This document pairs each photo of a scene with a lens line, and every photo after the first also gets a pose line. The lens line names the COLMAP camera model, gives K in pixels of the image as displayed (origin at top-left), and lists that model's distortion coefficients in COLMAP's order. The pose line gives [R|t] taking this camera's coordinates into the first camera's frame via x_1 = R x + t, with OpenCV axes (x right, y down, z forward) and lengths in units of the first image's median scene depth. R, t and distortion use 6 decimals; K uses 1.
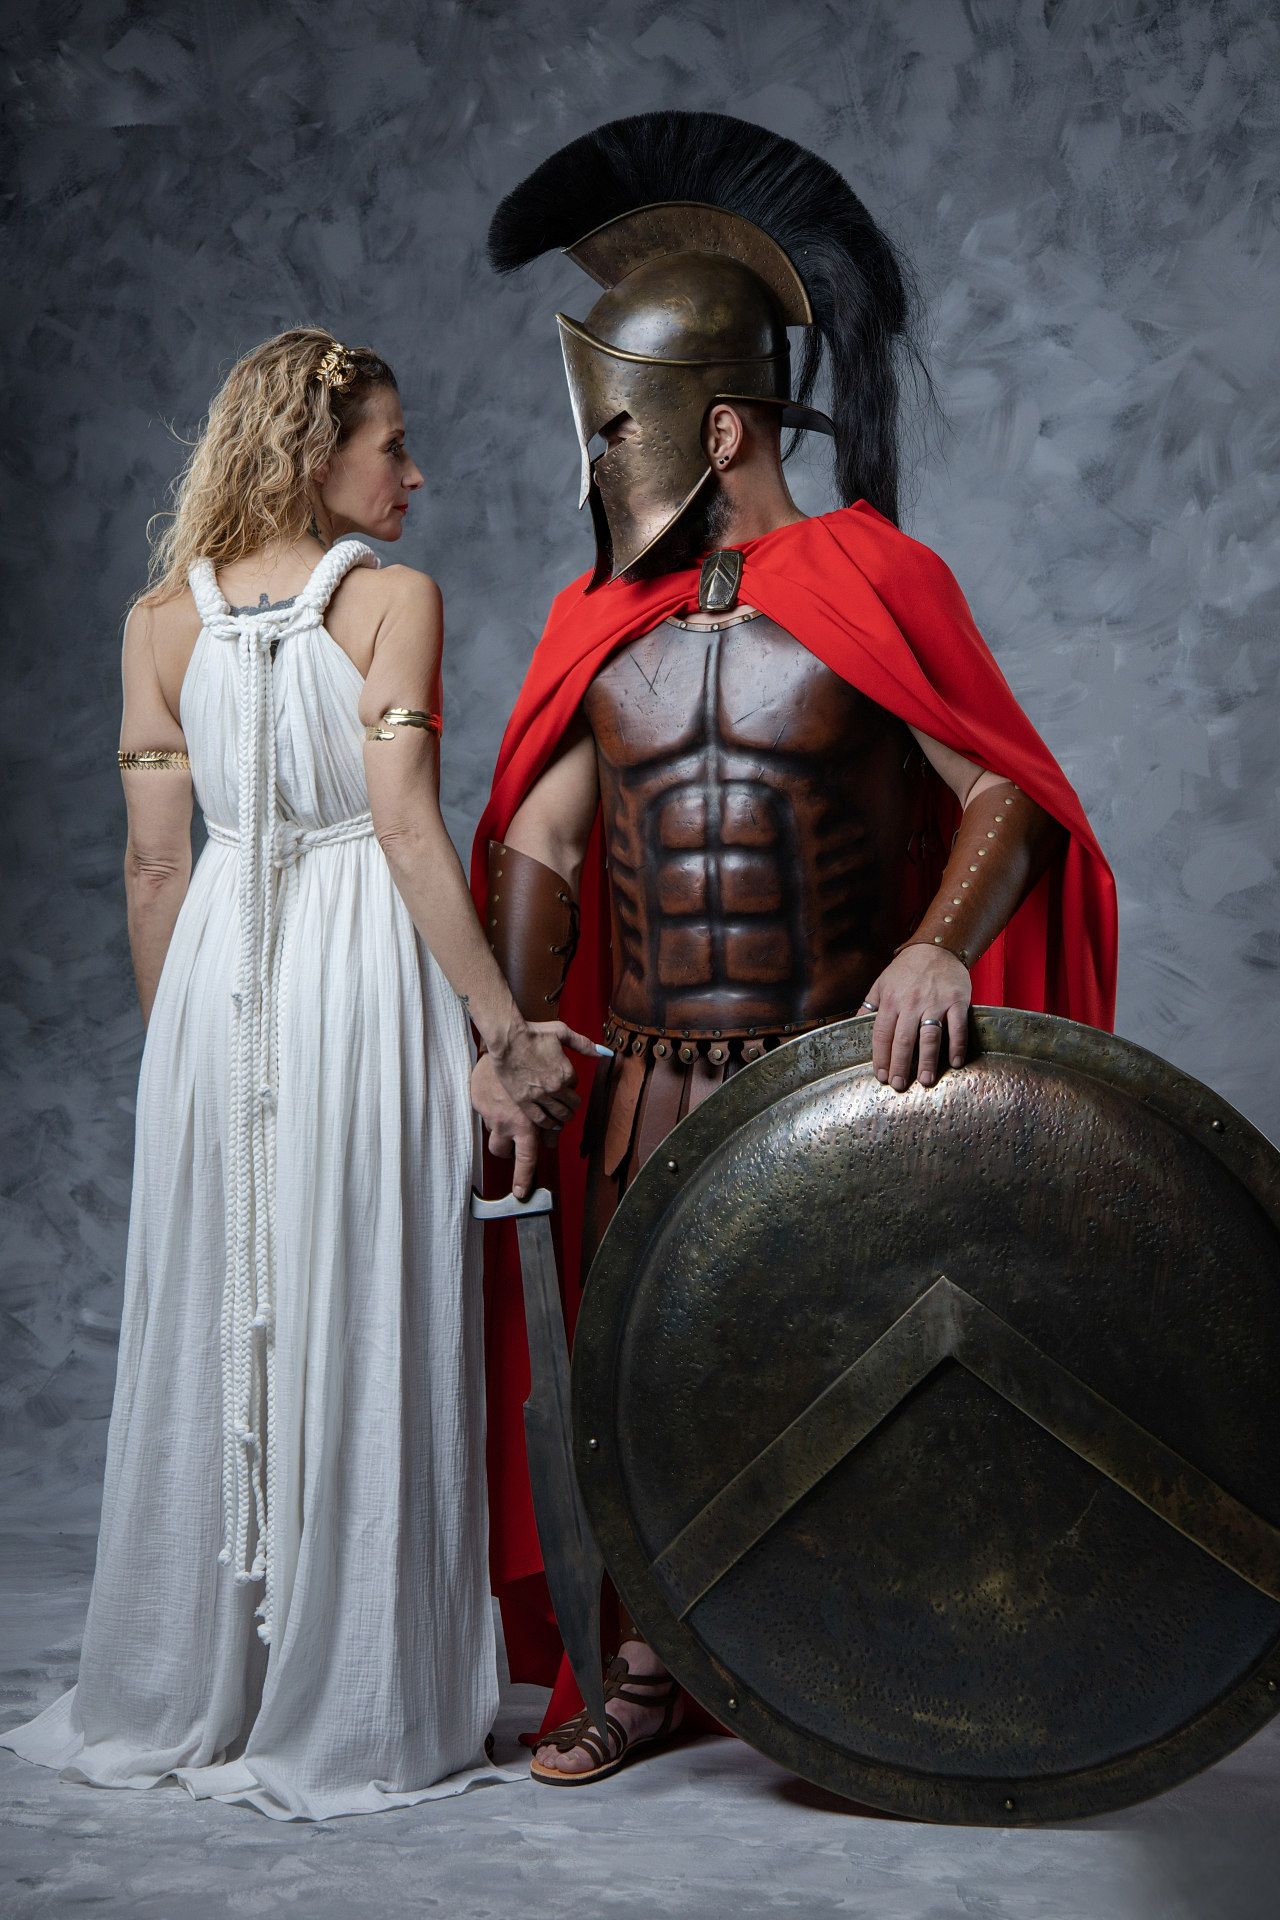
lens RADIAL K [[4571.5, 0, 582.4], [0, 4571.5, 1035.2], [0, 0, 1]] dist [-0.063626, 0.467461]
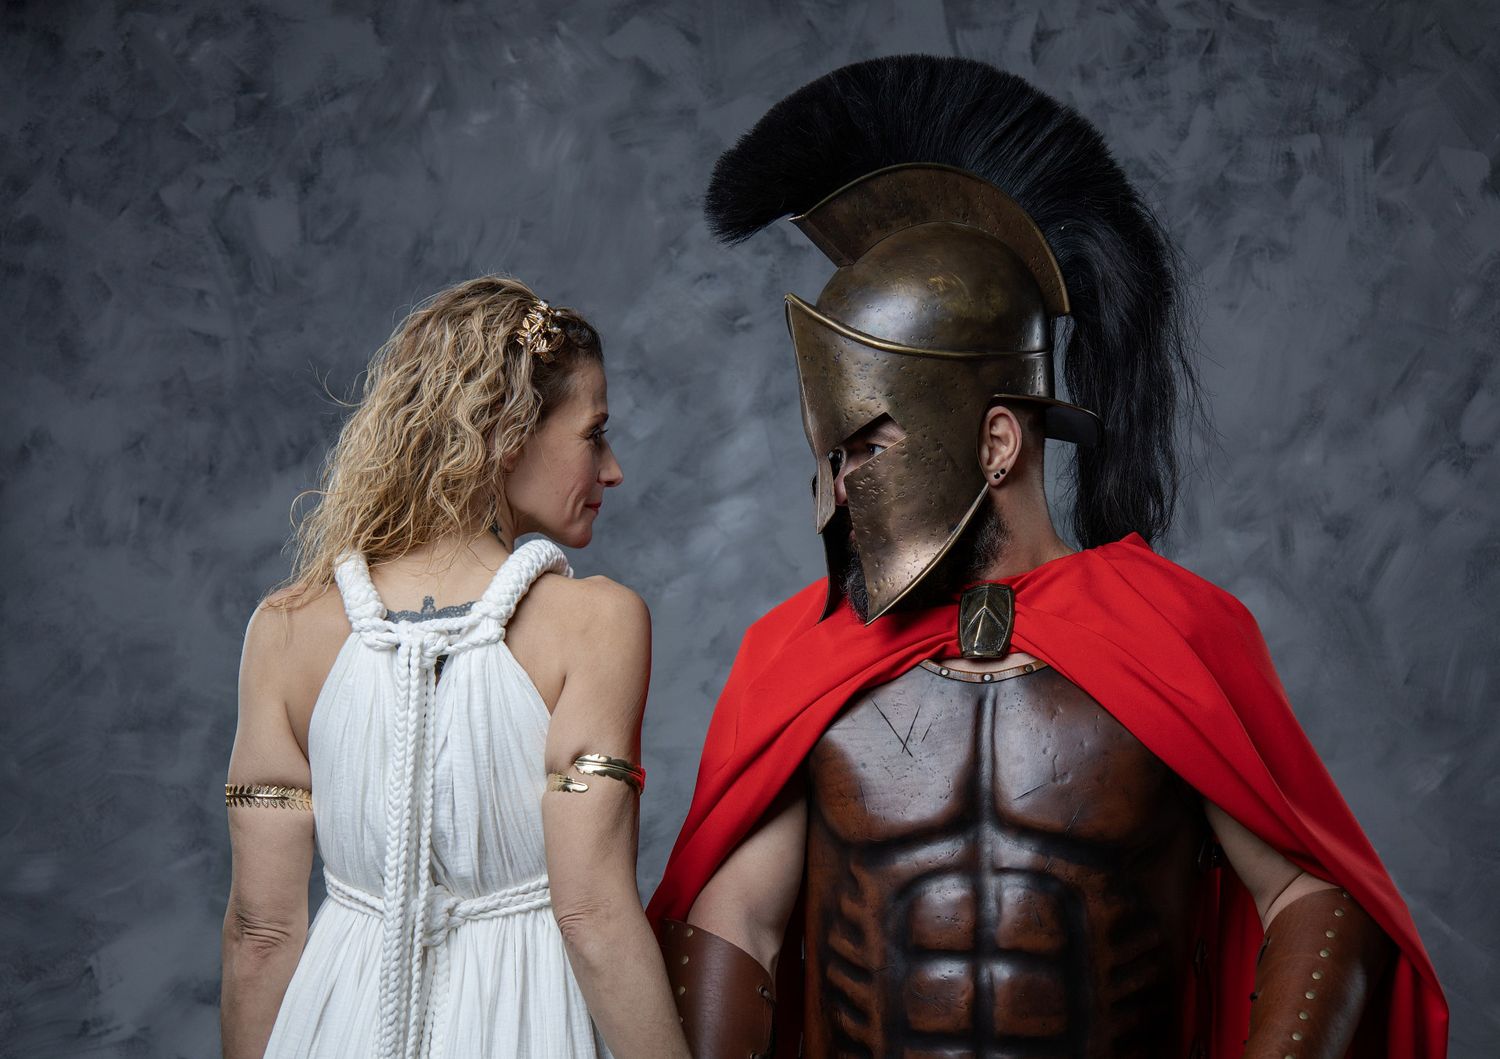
lens RADIAL K [[3708.0, 0, 751.0], [0, 3708.0, 473.2], [0, 0, 1]] dist [-0.044238, 0.813065]
pose [[0.980867, 0.074967, 0.179666, -0.131769], [-0.051067, 0.989646, -0.134140, -0.033485], [-0.187861, 0.122399, 0.974539, 0.344310]]
